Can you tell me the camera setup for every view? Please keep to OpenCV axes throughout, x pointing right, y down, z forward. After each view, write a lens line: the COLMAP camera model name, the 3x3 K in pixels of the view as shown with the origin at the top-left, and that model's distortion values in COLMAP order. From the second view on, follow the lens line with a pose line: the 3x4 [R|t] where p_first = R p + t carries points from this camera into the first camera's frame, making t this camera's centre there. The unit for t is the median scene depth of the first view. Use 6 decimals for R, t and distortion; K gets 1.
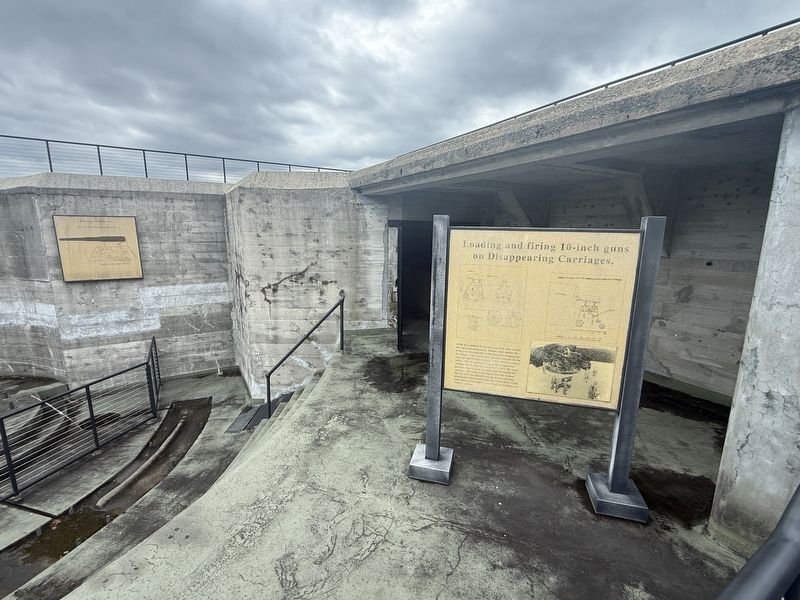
lens RADIAL K [[363.7, 0, 400.0], [0, 363.7, 300.0], [0, 0, 1]] dist [-0.002025, -0.000295]
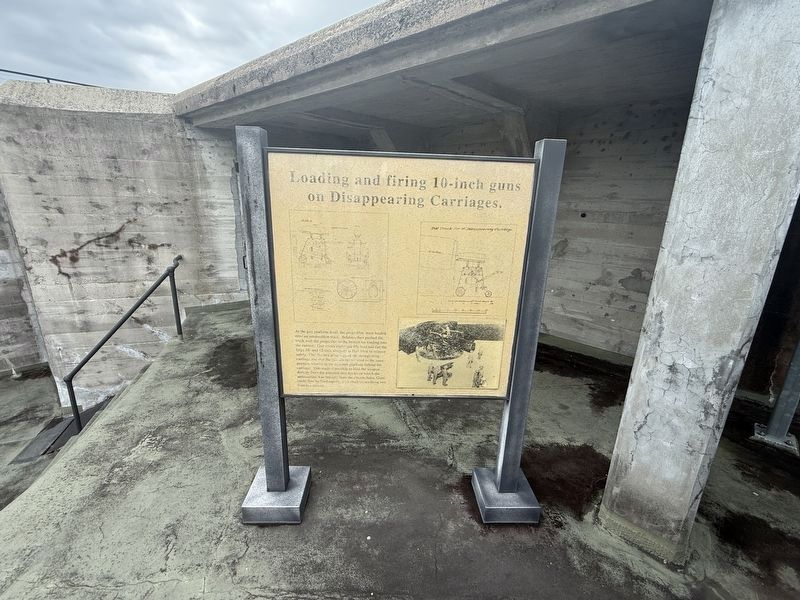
lens RADIAL K [[363.7, 0, 400.0], [0, 363.7, 300.0], [0, 0, 1]] dist [-0.002025, -0.000295]
pose [[0.957621, -0.068814, 0.279691, 0.140791], [0.038737, 0.992989, 0.111683, -0.004339], [-0.285415, -0.096115, 0.953572, 0.275865]]
